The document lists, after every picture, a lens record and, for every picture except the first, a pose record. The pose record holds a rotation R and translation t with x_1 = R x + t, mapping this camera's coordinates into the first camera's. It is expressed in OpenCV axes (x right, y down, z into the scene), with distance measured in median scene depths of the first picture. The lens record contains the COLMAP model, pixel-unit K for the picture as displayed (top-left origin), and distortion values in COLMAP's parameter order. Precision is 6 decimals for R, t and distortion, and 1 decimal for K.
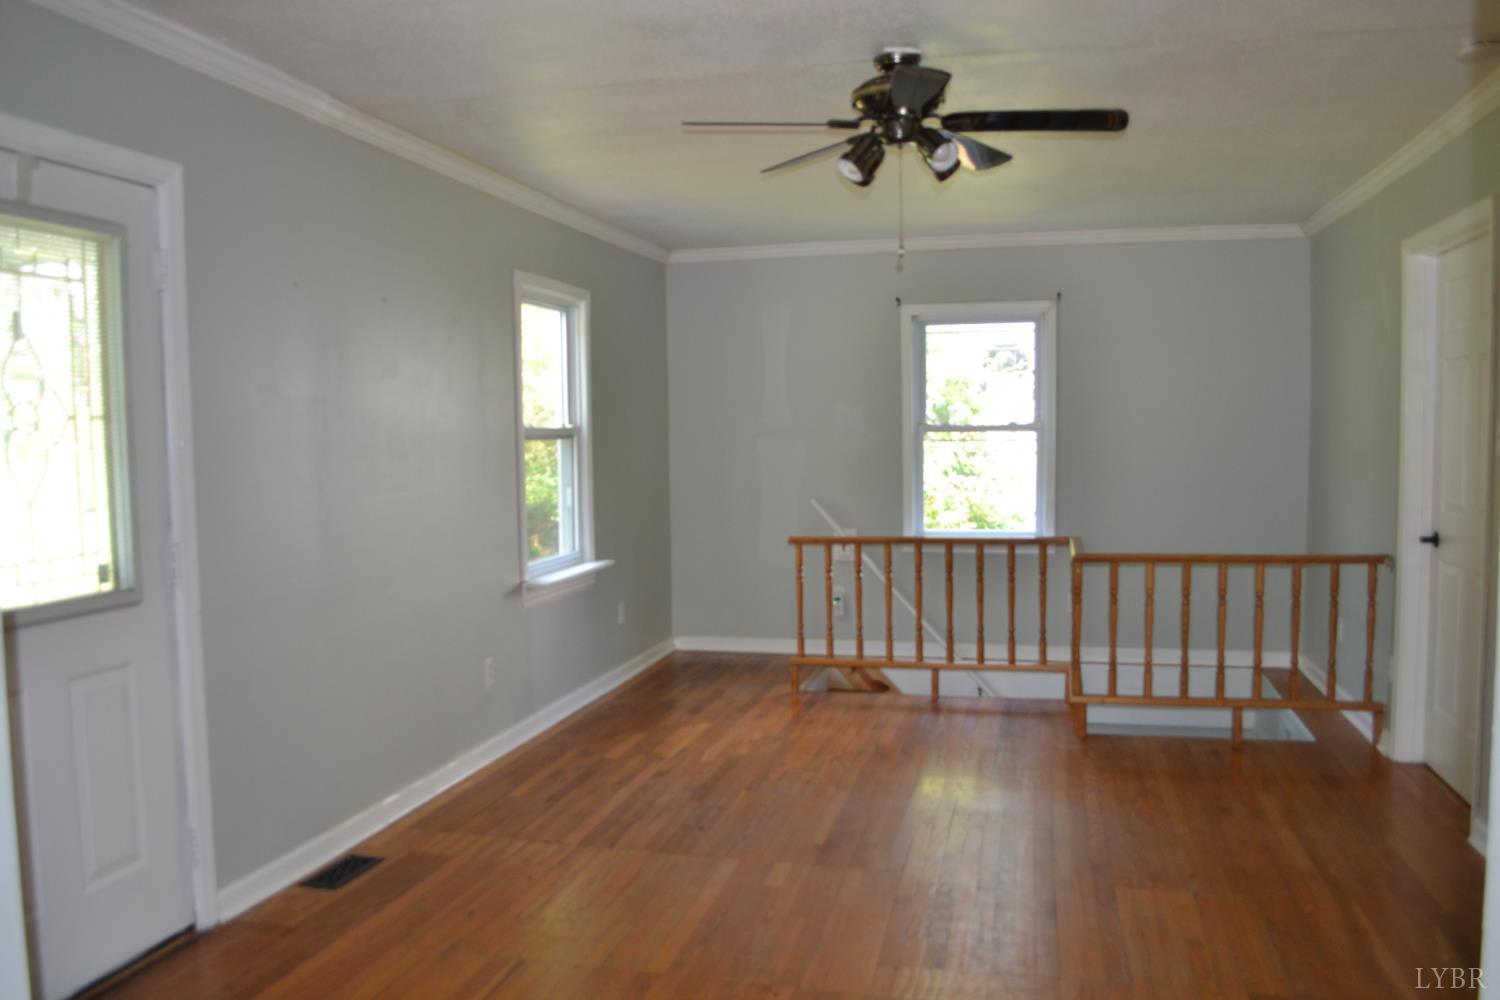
lens RADIAL K [[1187.4, 0, 750.0], [0, 1187.4, 500.0], [0, 0, 1]] dist [-0.128436, -0.000175]
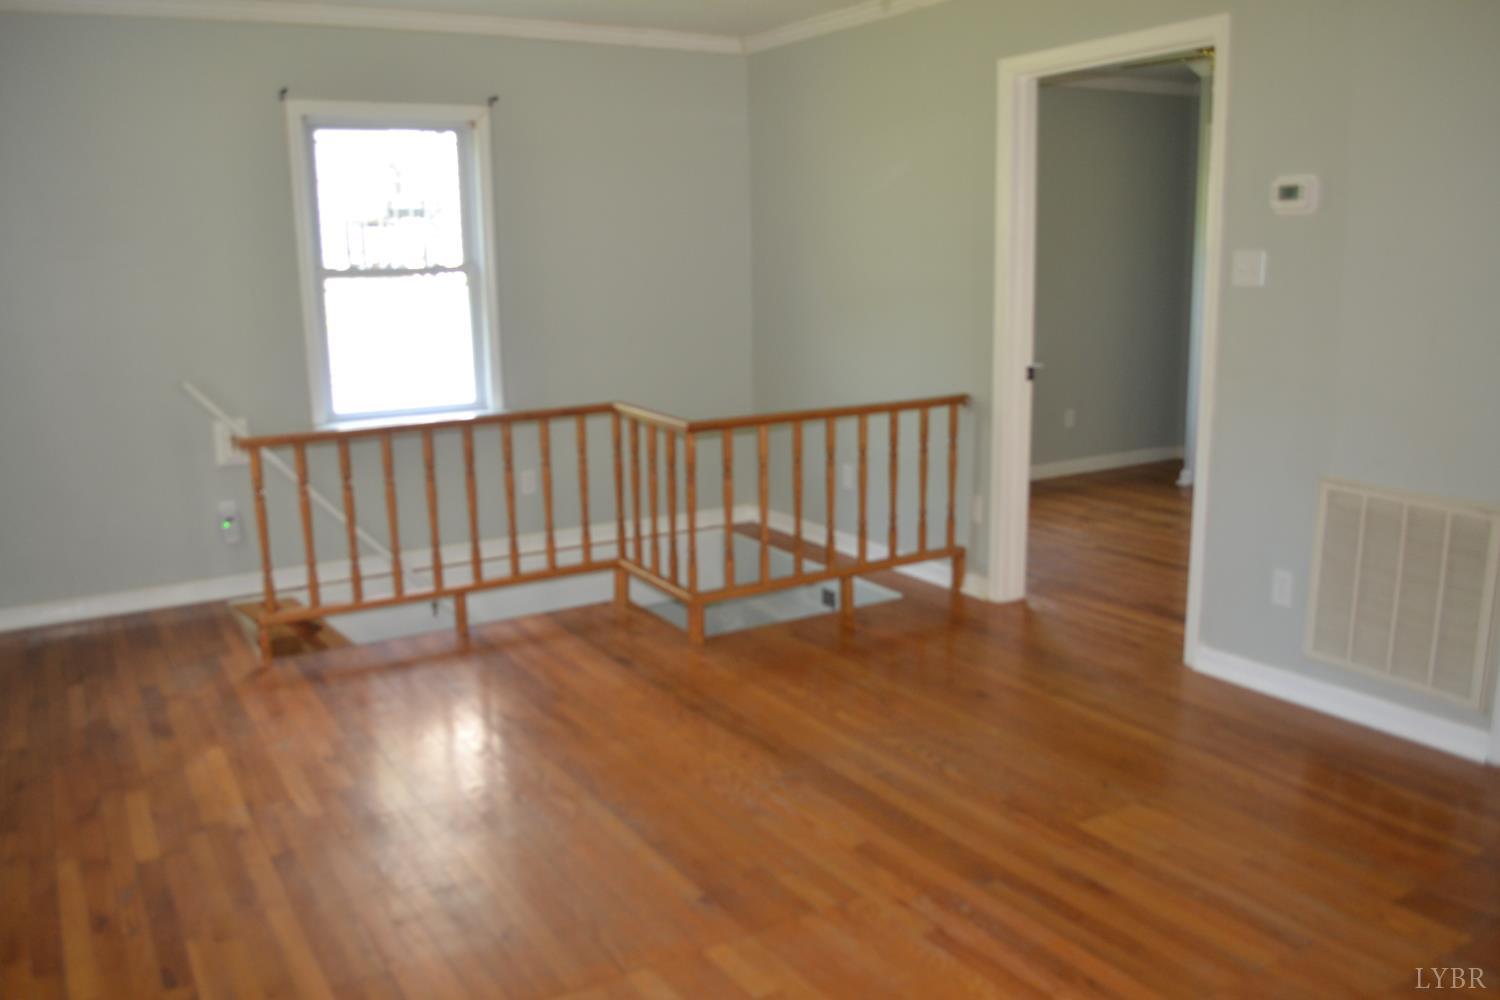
lens RADIAL K [[1192.9, 0, 750.0], [0, 1192.9, 500.0], [0, 0, 1]] dist [-0.079681, 0.004946]
pose [[0.706199, -0.140647, 0.693903, -0.211290], [0.051911, 0.987718, 0.147369, -0.016242], [-0.706108, -0.068051, 0.704827, 0.307431]]
